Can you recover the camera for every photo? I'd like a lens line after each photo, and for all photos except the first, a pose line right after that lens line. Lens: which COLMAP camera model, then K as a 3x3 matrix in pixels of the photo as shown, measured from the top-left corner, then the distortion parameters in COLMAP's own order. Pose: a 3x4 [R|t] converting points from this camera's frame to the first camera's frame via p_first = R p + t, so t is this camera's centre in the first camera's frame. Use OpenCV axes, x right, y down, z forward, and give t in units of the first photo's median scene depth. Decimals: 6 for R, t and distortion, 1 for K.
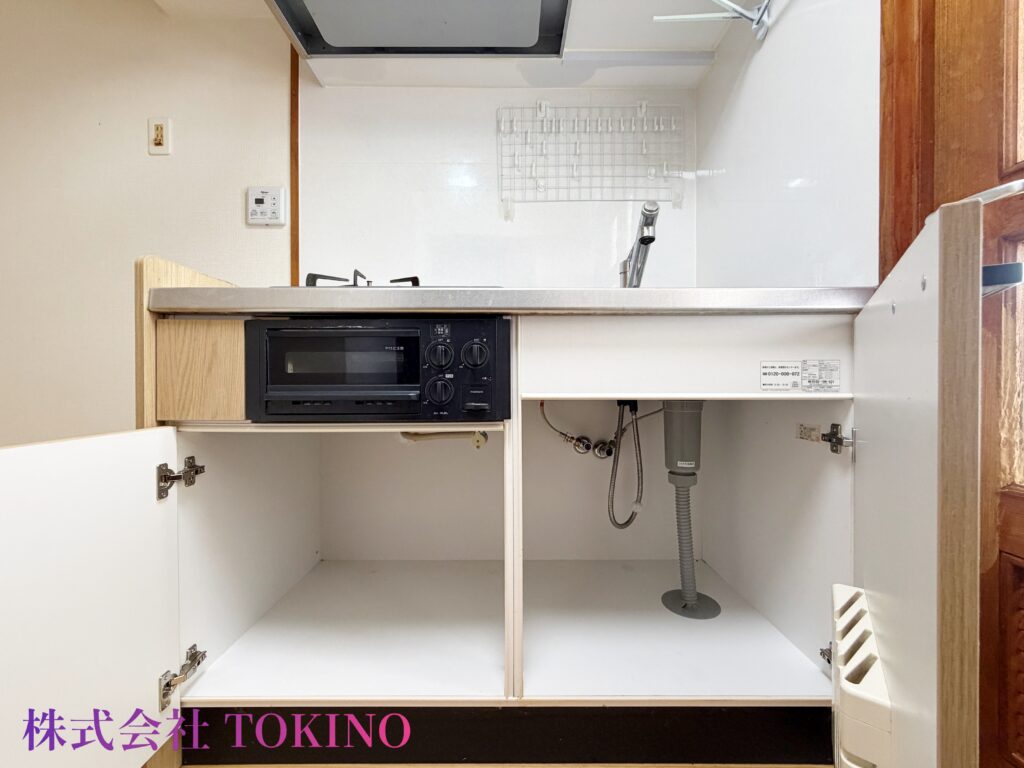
lens RADIAL K [[409.7, 0, 507.9], [0, 409.7, 384.6], [0, 0, 1]] dist [-0.000717, 0.000353]
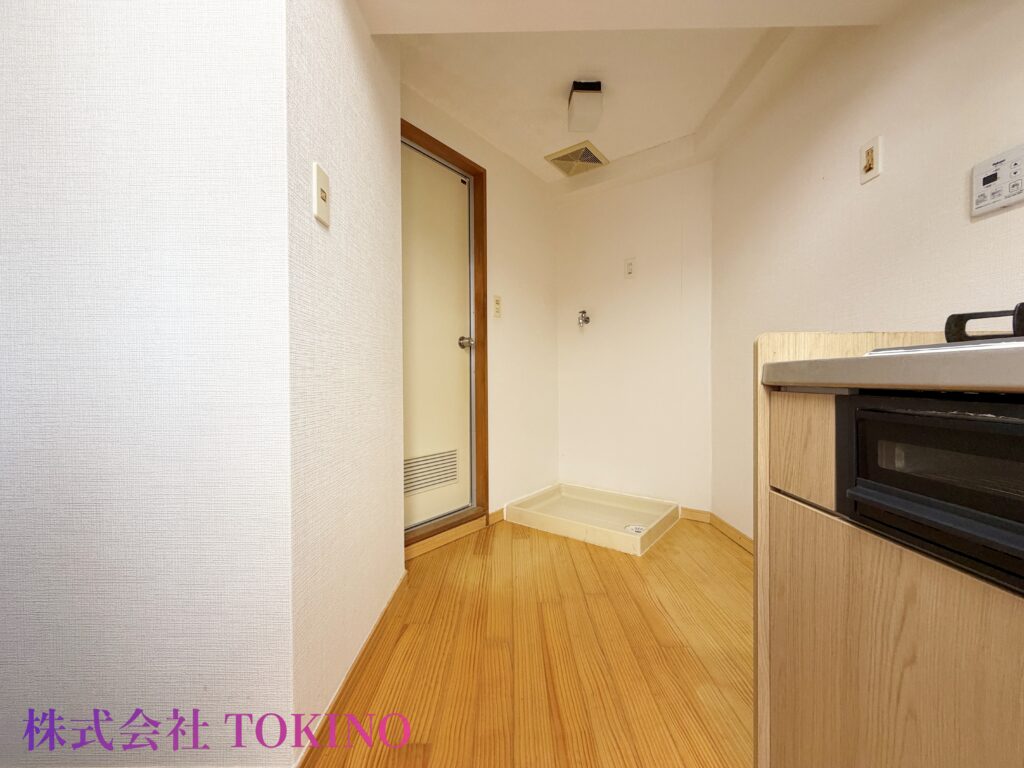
lens RADIAL K [[409.7, 0, 508.7], [0, 409.7, 383.9], [0, 0, 1]] dist [-0.000717, 0.000353]
pose [[-0.010531, 0.013180, -0.999858, 0.127628], [0.001417, 0.999912, 0.013166, -0.110257], [0.999944, -0.001278, -0.010548, 0.184330]]
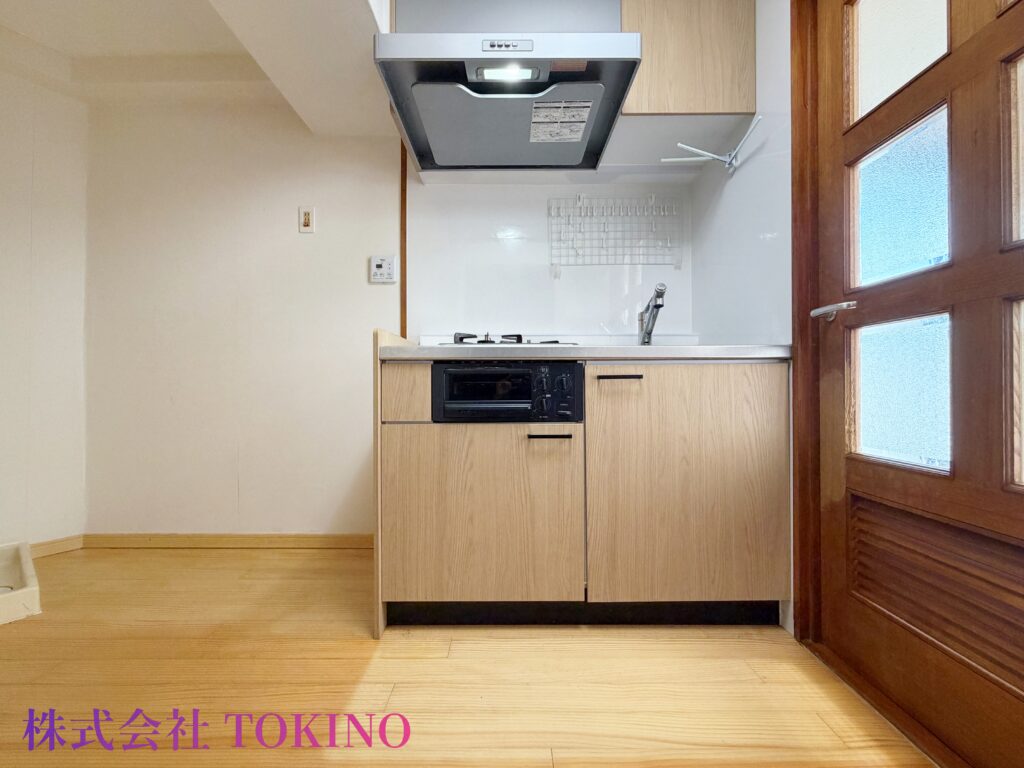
lens RADIAL K [[409.7, 0, 506.9], [0, 409.7, 385.8], [0, 0, 1]] dist [-0.000717, 0.000353]
pose [[0.999983, -0.002438, -0.005220, -0.176032], [0.002398, 0.999967, -0.007716, -0.028557], [0.005239, 0.007703, 0.999957, -0.428648]]
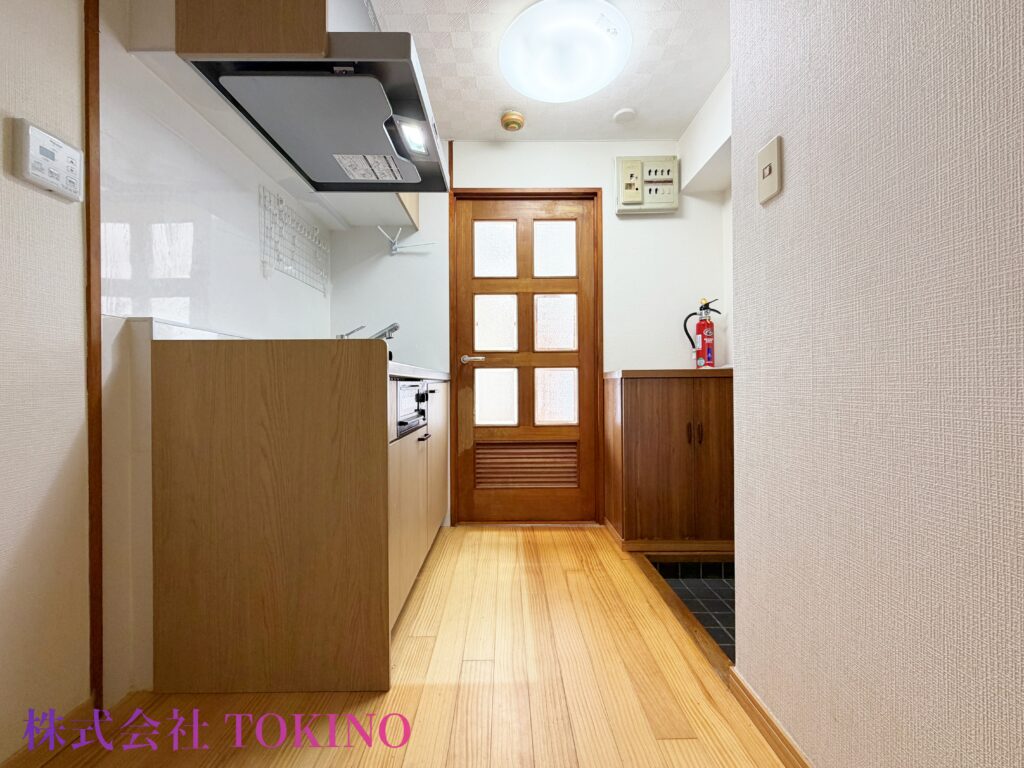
lens RADIAL K [[409.7, 0, 506.0], [0, 409.7, 383.5], [0, 0, 1]] dist [-0.000717, 0.000353]
pose [[-0.000119, 0.001128, 0.999999, -1.357569], [0.007555, 0.999971, -0.001127, -0.080465], [-0.999971, 0.007554, -0.000127, 0.293275]]
